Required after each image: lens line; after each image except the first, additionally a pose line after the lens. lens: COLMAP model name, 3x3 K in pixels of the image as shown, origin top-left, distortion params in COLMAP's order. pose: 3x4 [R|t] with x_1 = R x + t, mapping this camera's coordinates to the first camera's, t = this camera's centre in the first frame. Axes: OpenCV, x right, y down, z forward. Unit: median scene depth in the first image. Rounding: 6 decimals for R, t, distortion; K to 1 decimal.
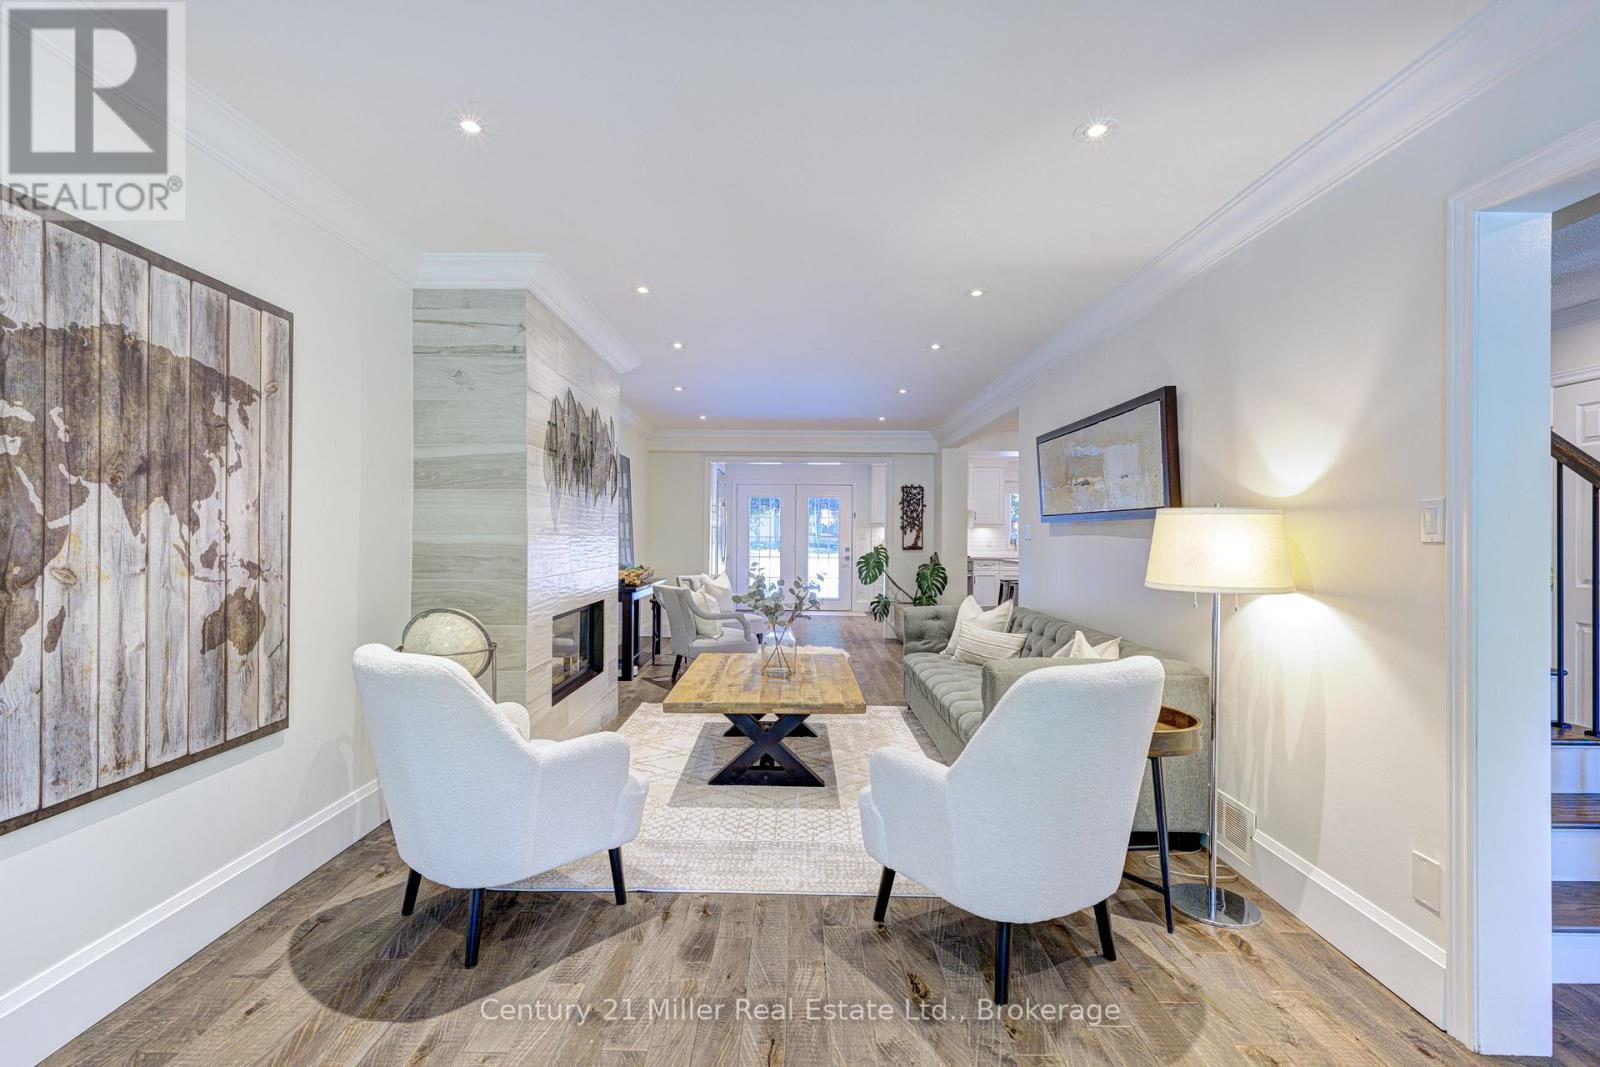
lens RADIAL K [[700.0, 0, 799.2], [0, 700.0, 534.5], [0, 0, 1]] dist [-0.005790, -0.000786]
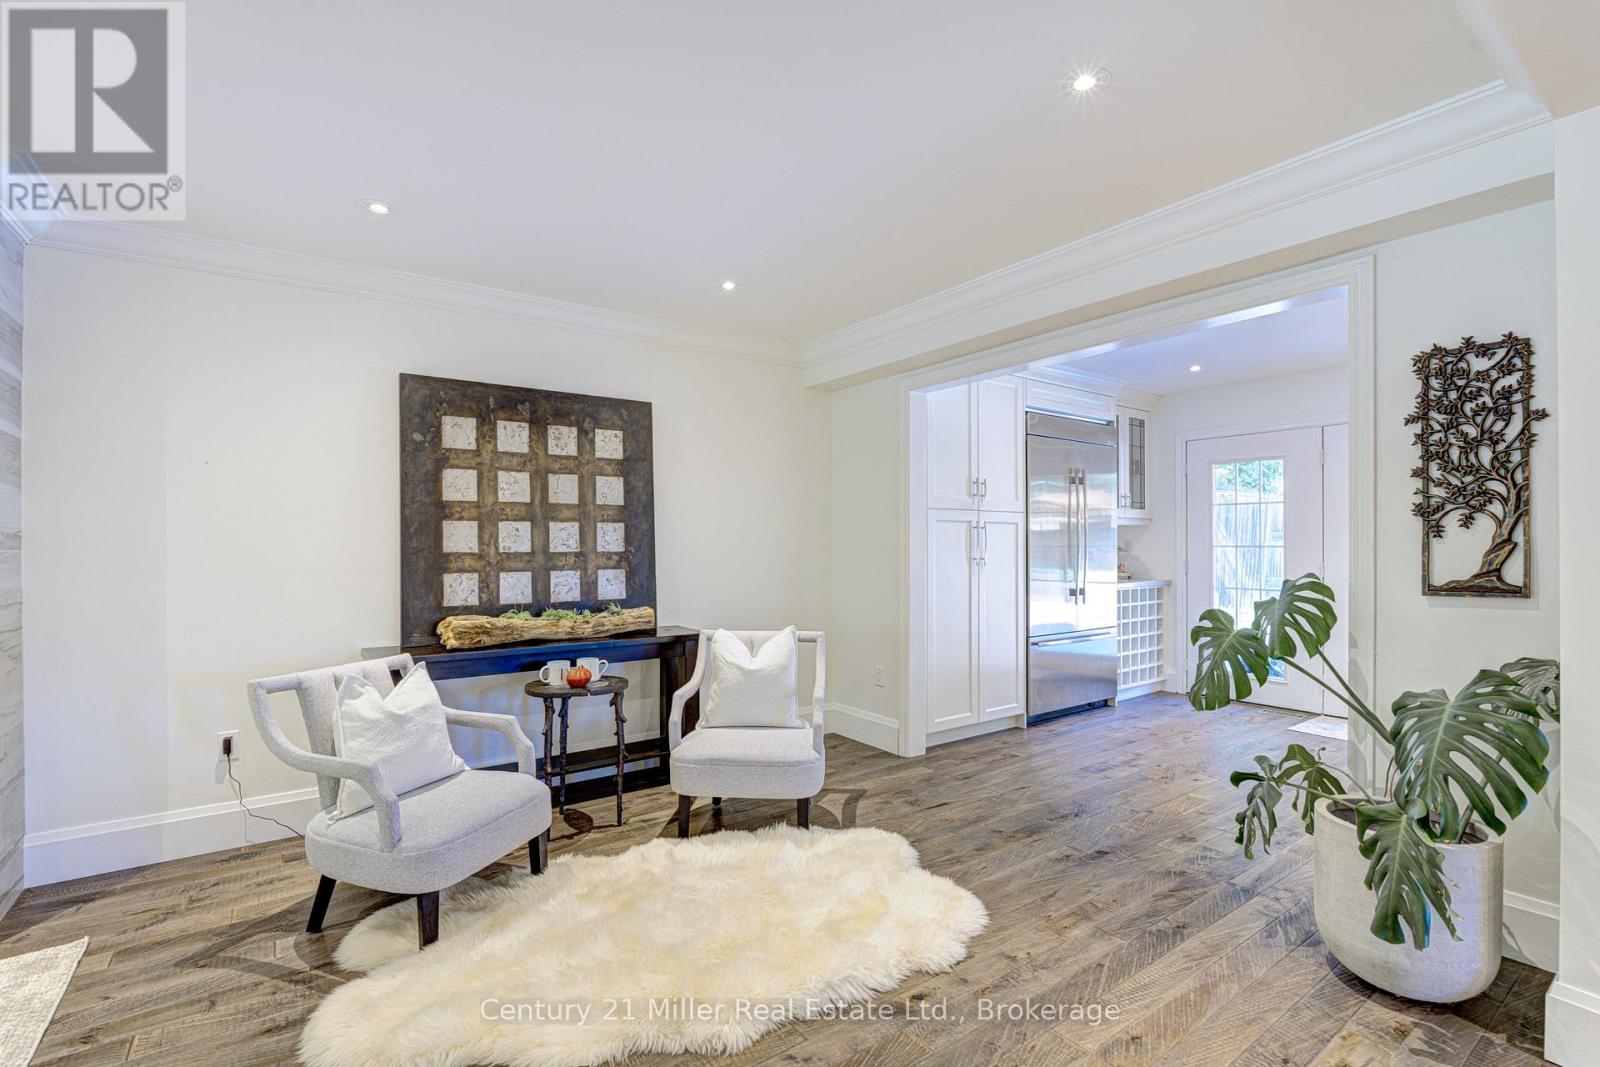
lens RADIAL K [[717.8, 0, 795.1], [0, 717.8, 540.8], [0, 0, 1]] dist [-0.006173, -0.000994]
pose [[0.582693, -0.002920, -0.812687, 0.228482], [0.006805, 0.999976, 0.001287, -0.000149], [0.812664, -0.006280, 0.582699, 0.649357]]
